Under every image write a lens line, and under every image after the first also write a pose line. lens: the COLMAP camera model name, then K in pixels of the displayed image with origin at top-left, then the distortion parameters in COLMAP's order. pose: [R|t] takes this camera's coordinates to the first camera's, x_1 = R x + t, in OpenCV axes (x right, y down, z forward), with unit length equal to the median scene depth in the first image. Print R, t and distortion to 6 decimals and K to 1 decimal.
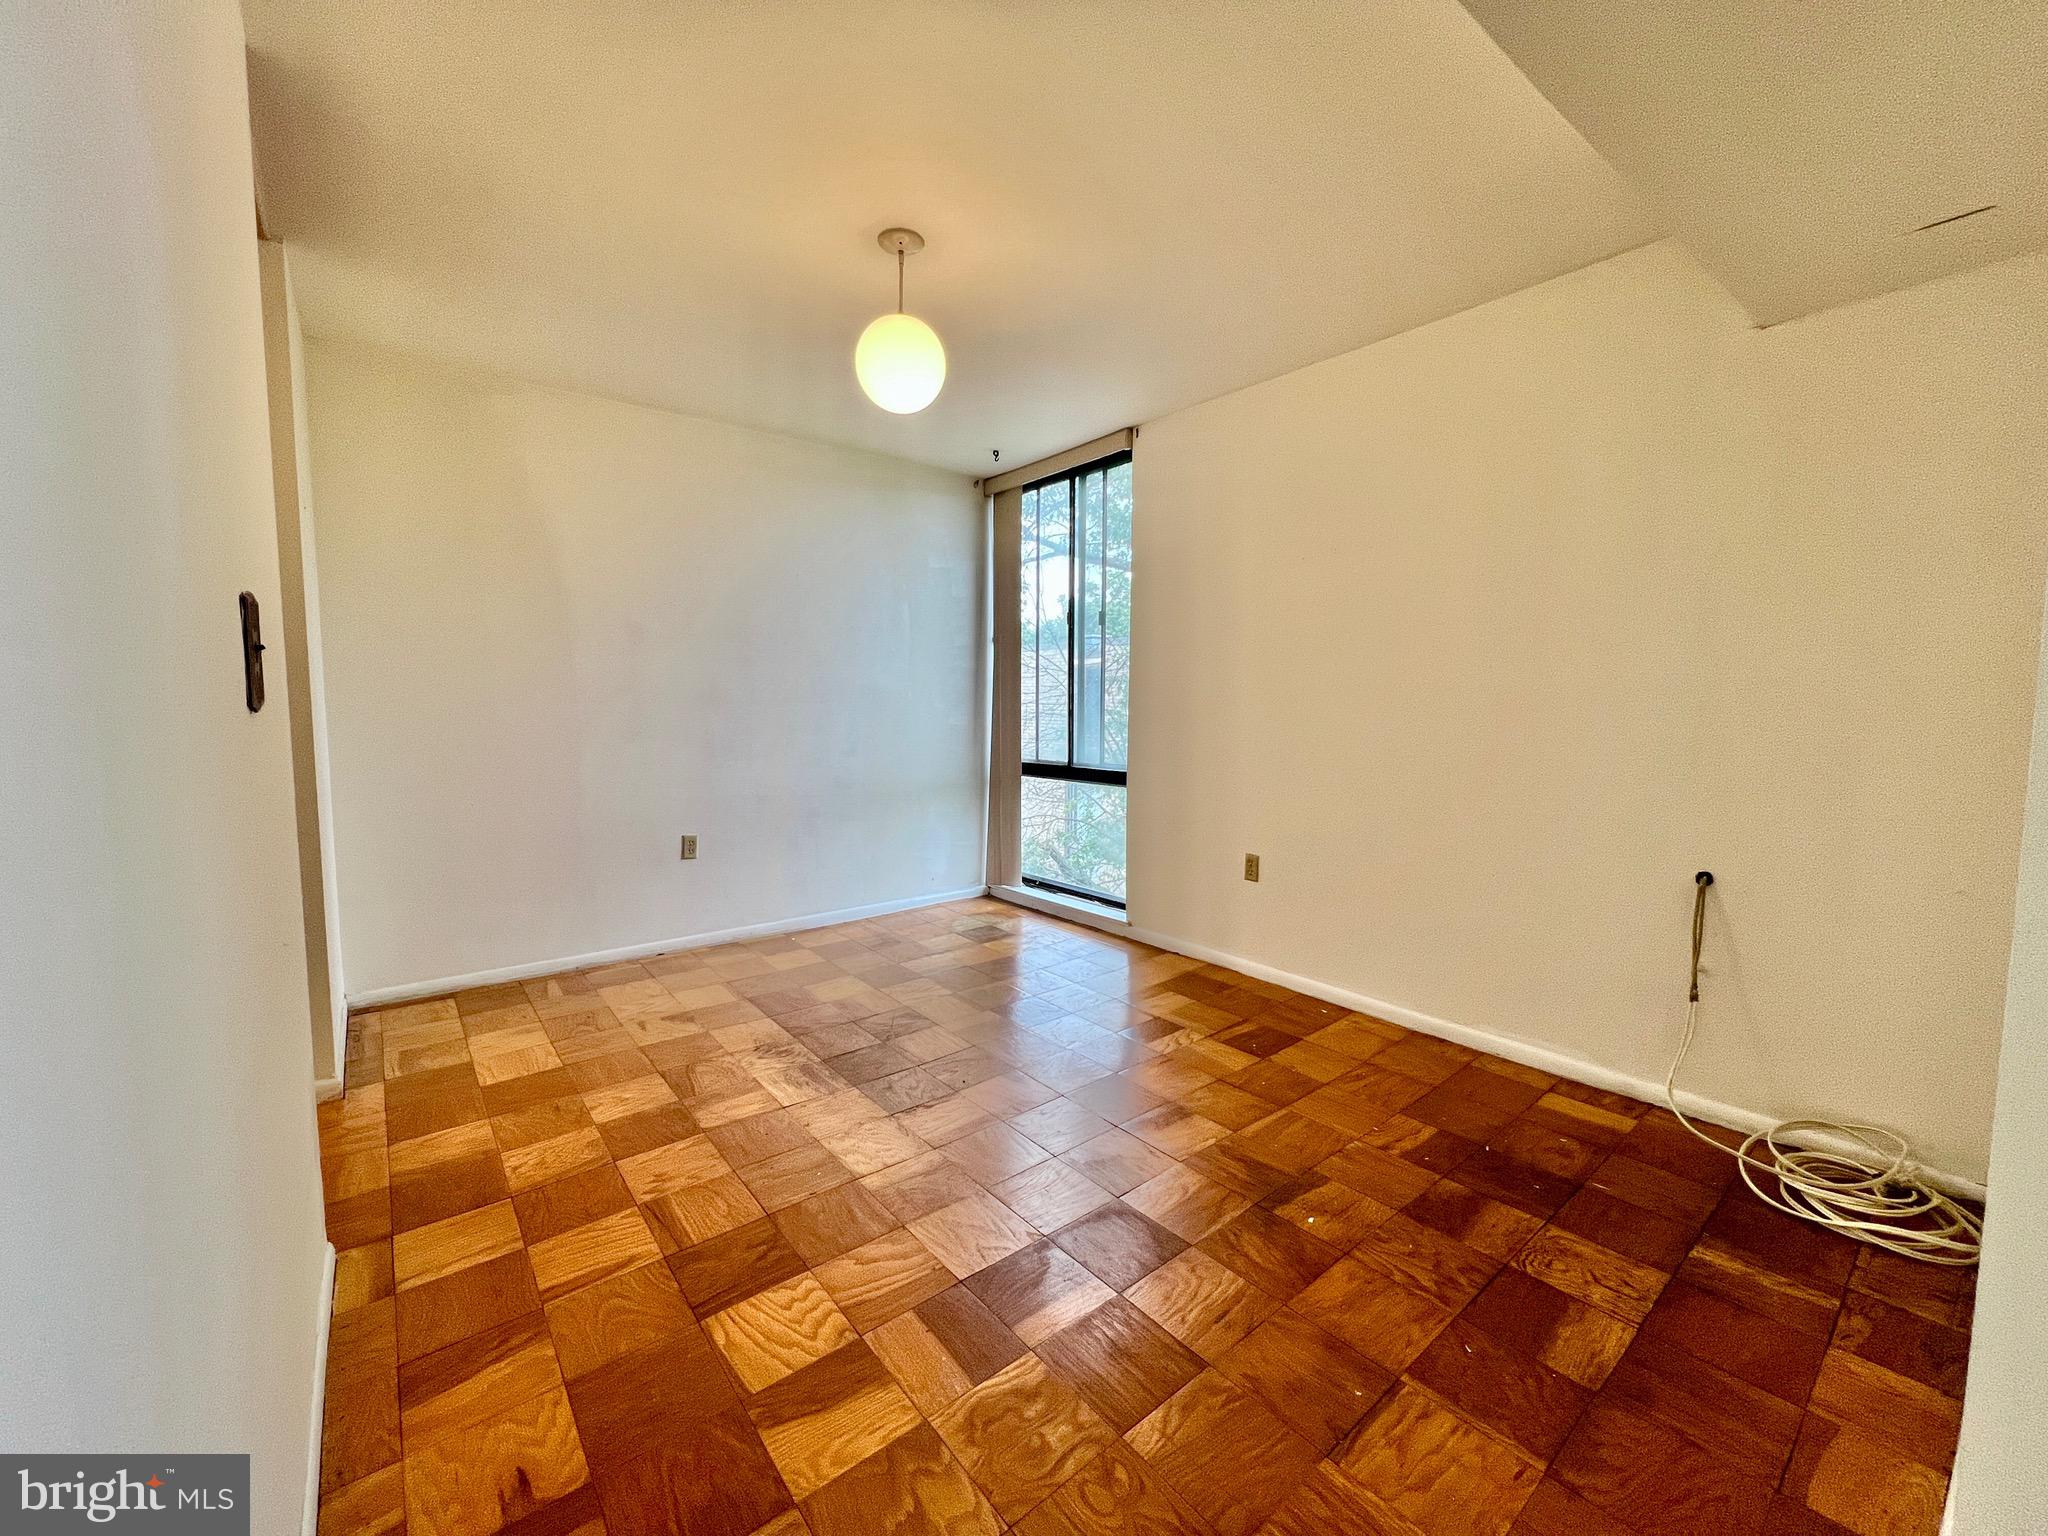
lens RADIAL K [[819.1, 0, 1017.7], [0, 819.1, 766.2], [0, 0, 1]] dist [-0.004524, 0.001131]
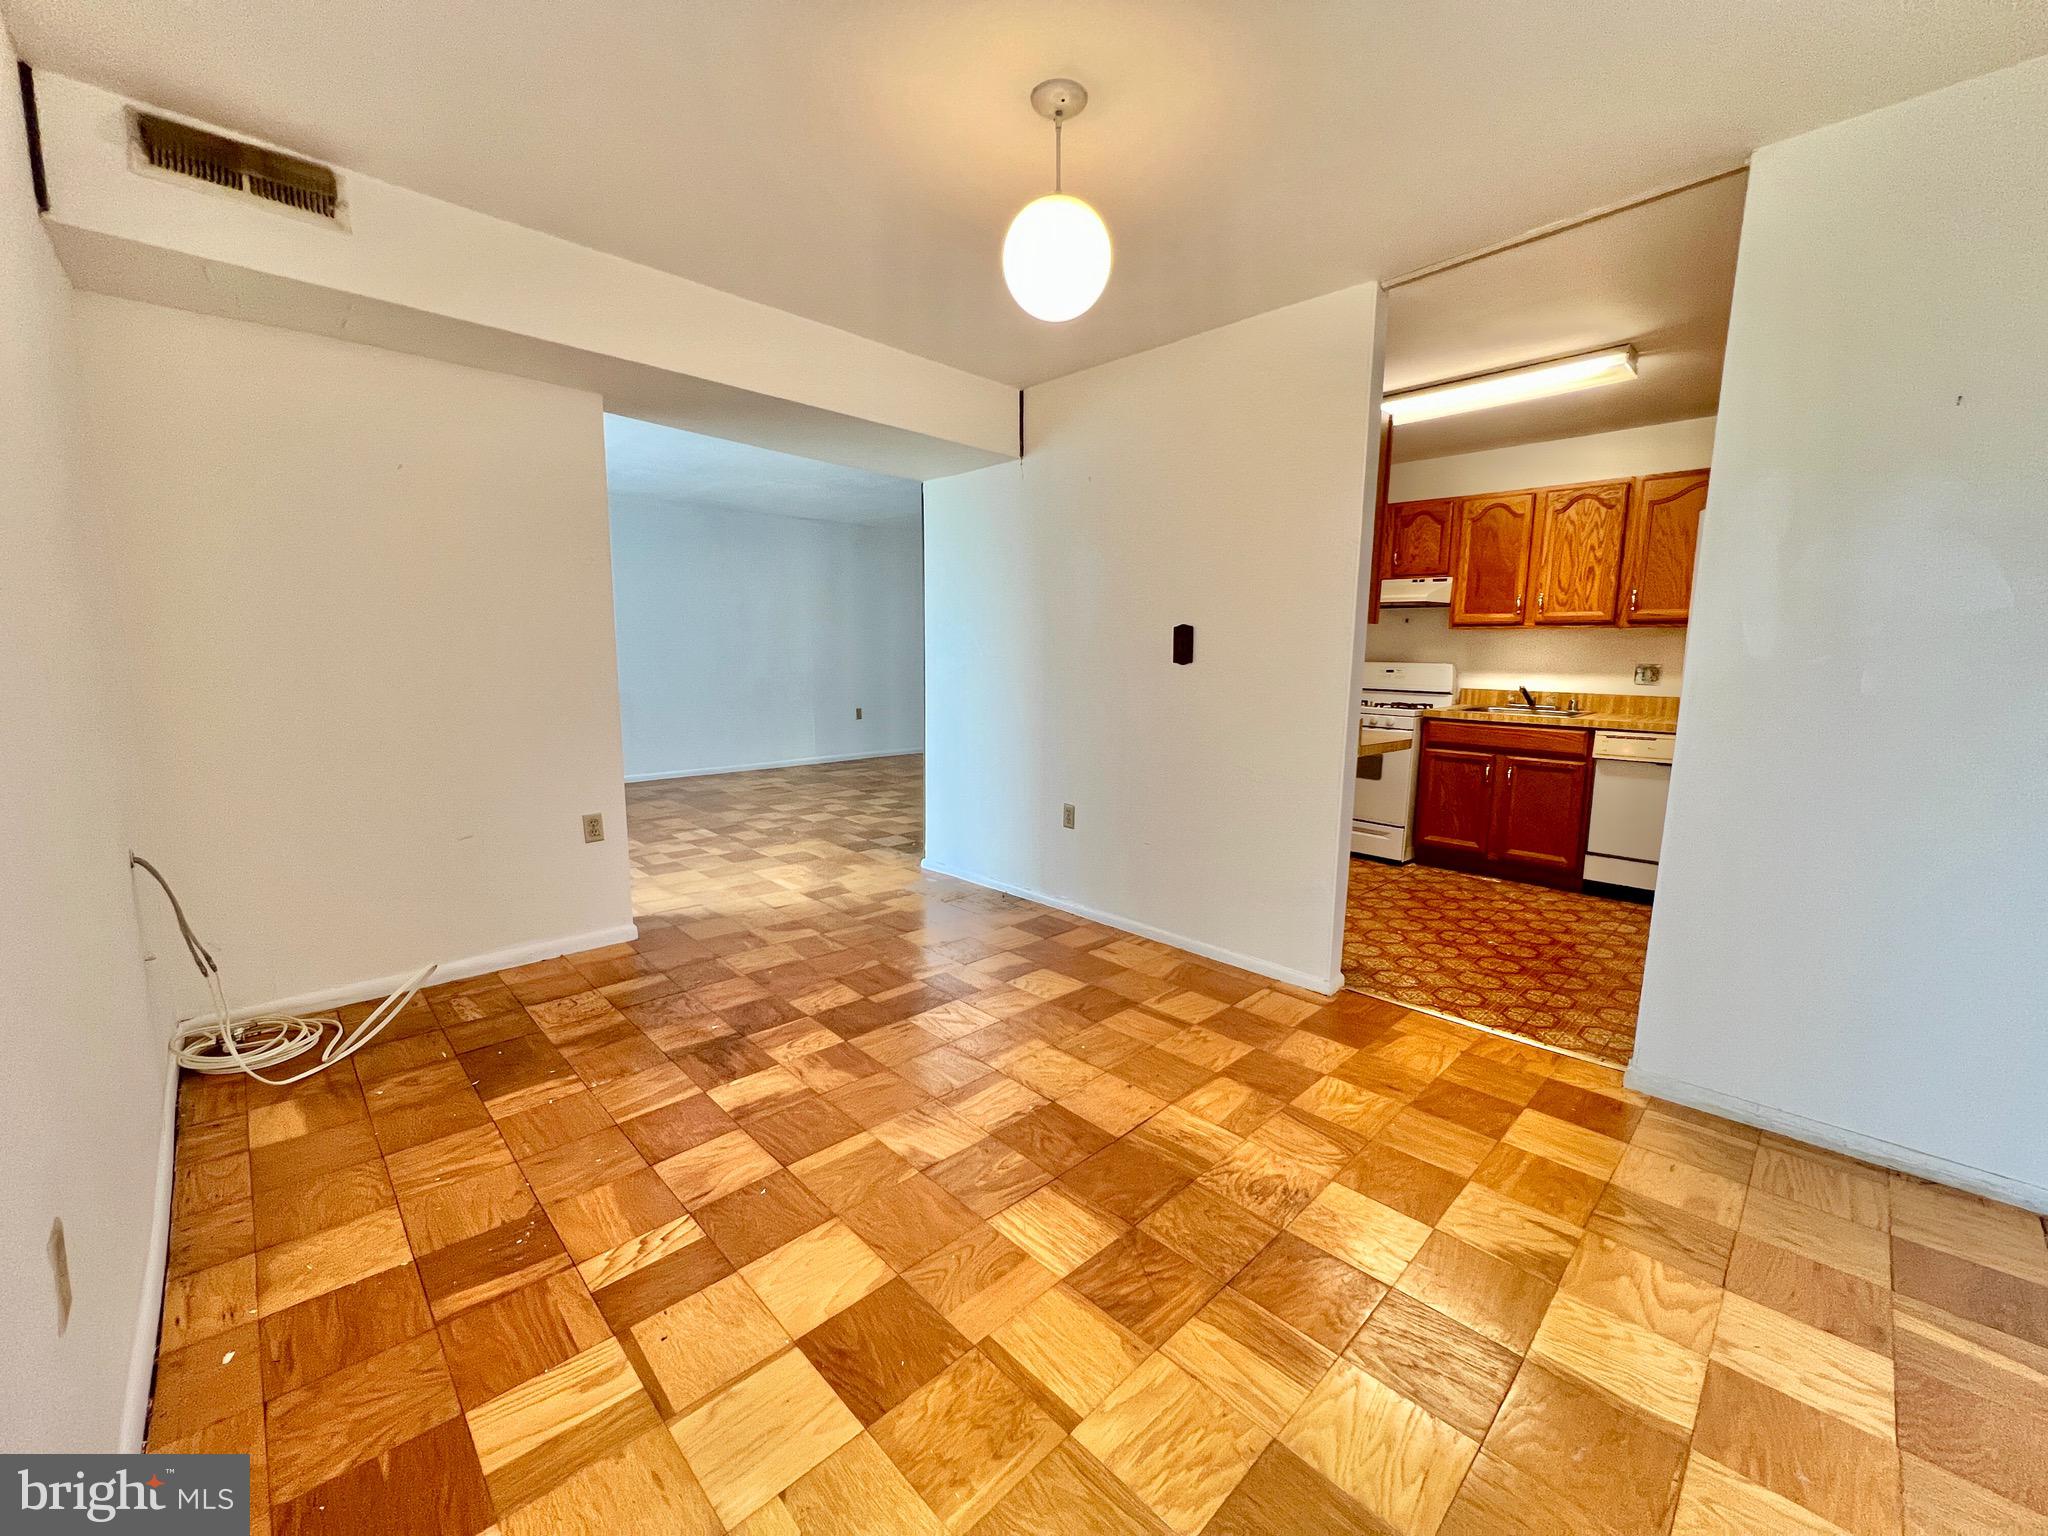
lens RADIAL K [[819.1, 0, 1018.7], [0, 819.1, 767.8], [0, 0, 1]] dist [-0.004524, 0.001131]
pose [[-0.995251, 0.002788, -0.097301, -0.022788], [-0.019304, 0.974082, 0.225372, -0.165530], [0.095407, 0.226180, -0.969402, 1.810013]]
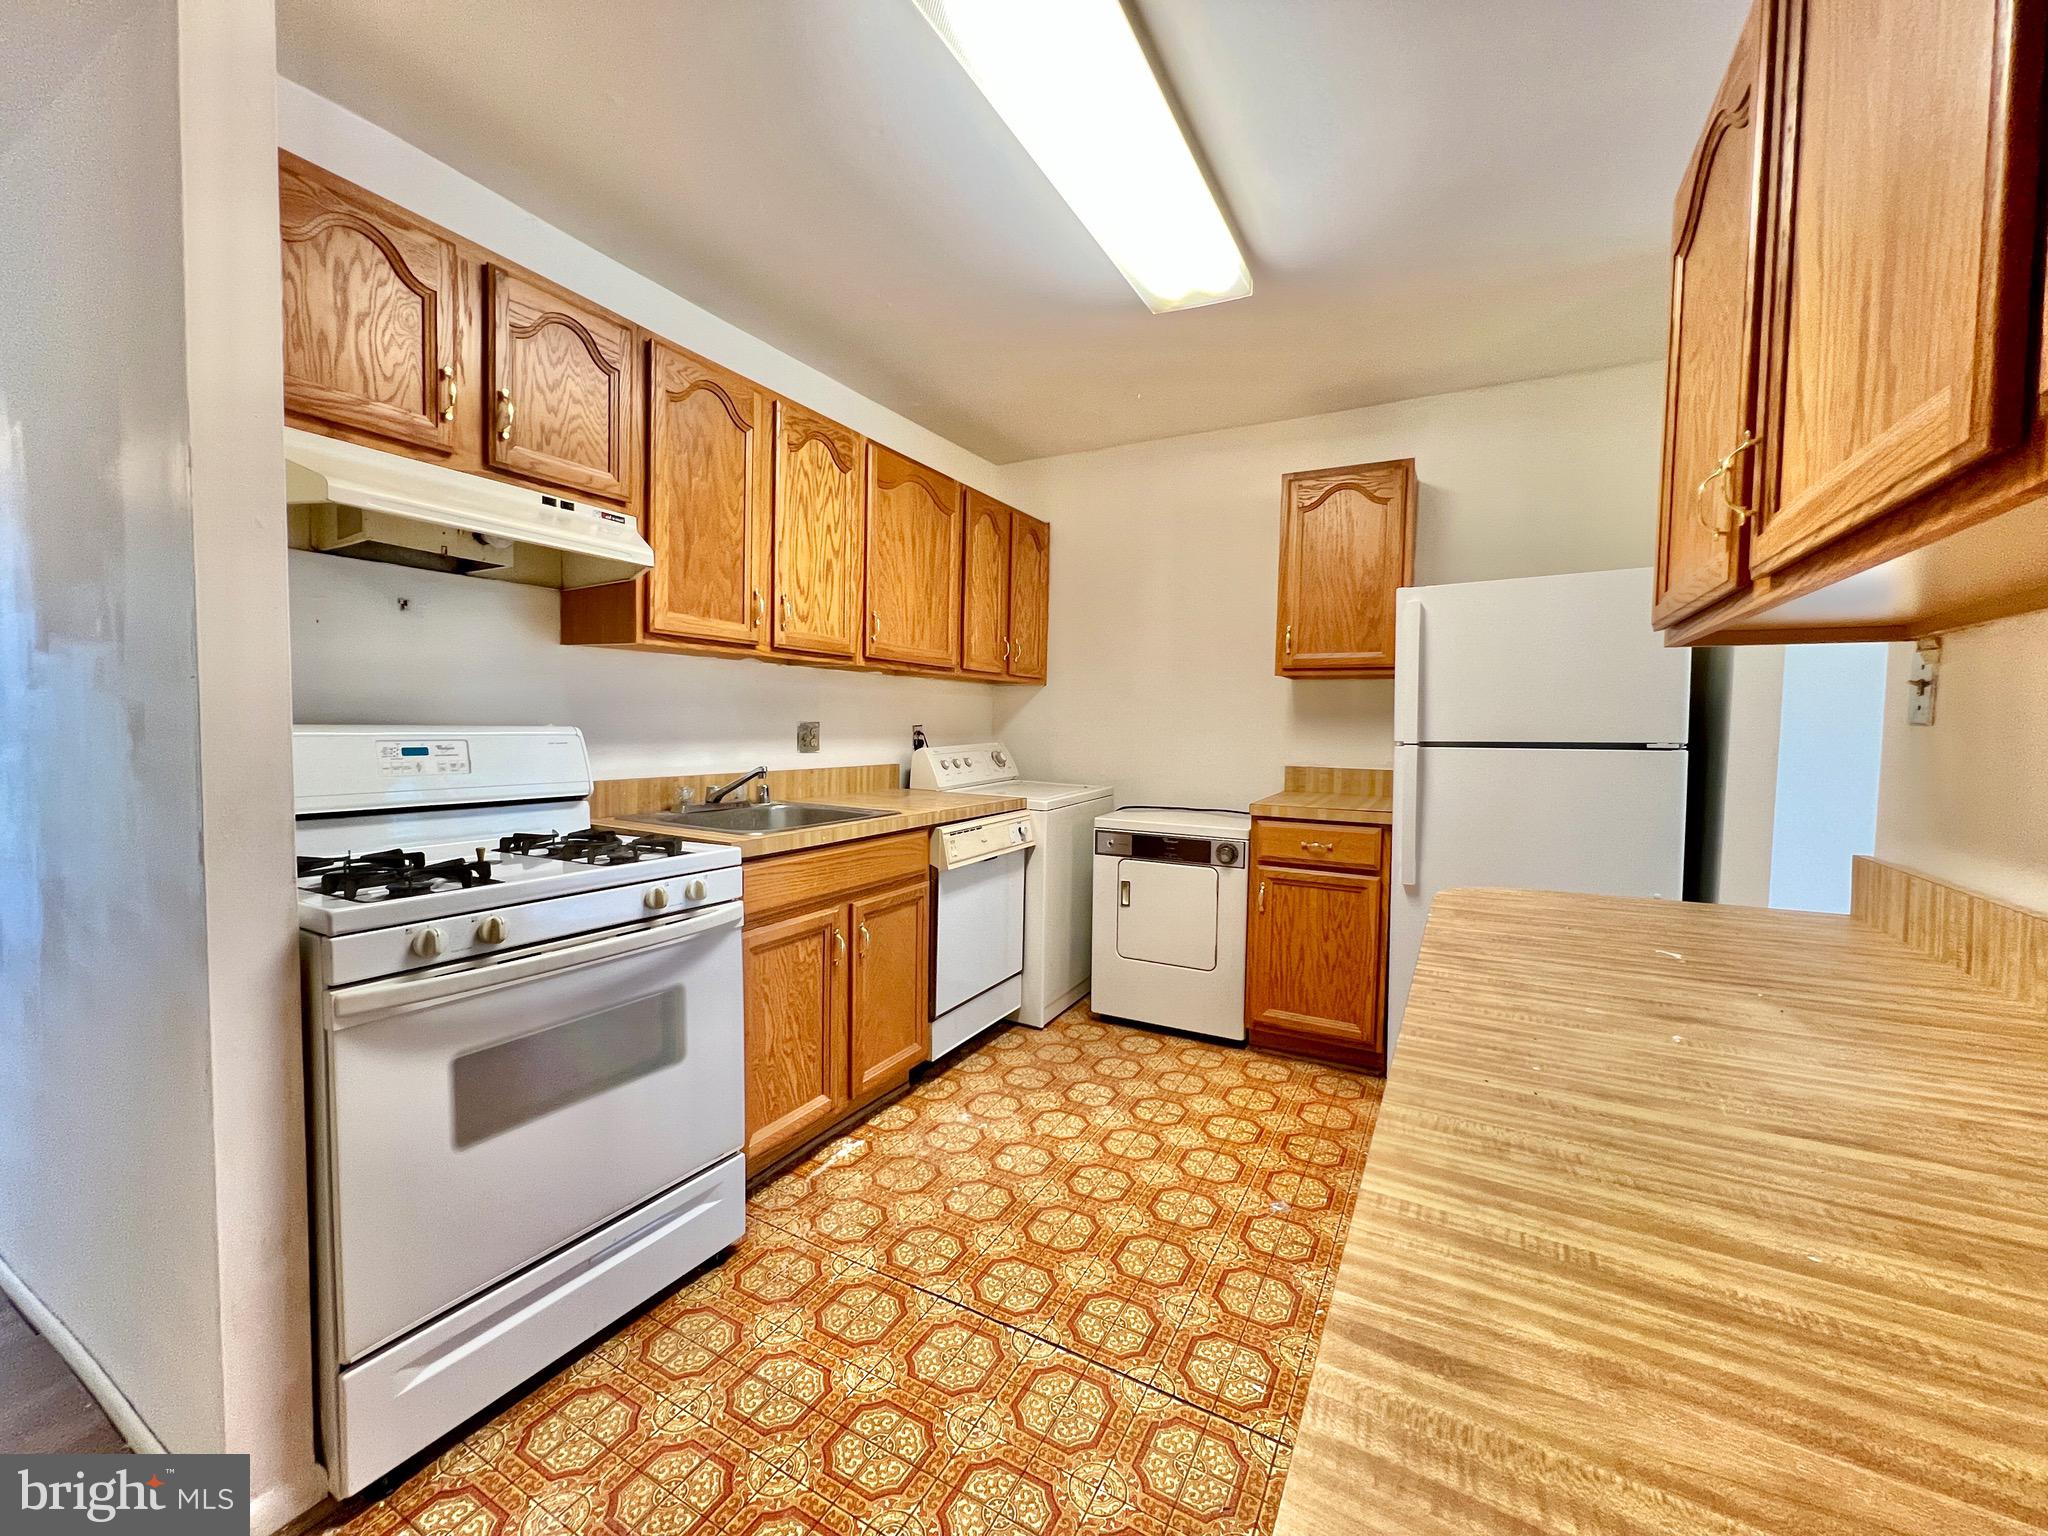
lens RADIAL K [[819.1, 0, 1016.5], [0, 819.1, 763.1], [0, 0, 1]] dist [-0.004524, 0.001131]
pose [[0.381534, 0.051360, -0.922927, -0.357101], [-0.091545, 0.995646, 0.017563, 0.007775], [0.919811, 0.077788, 0.384574, -0.087938]]
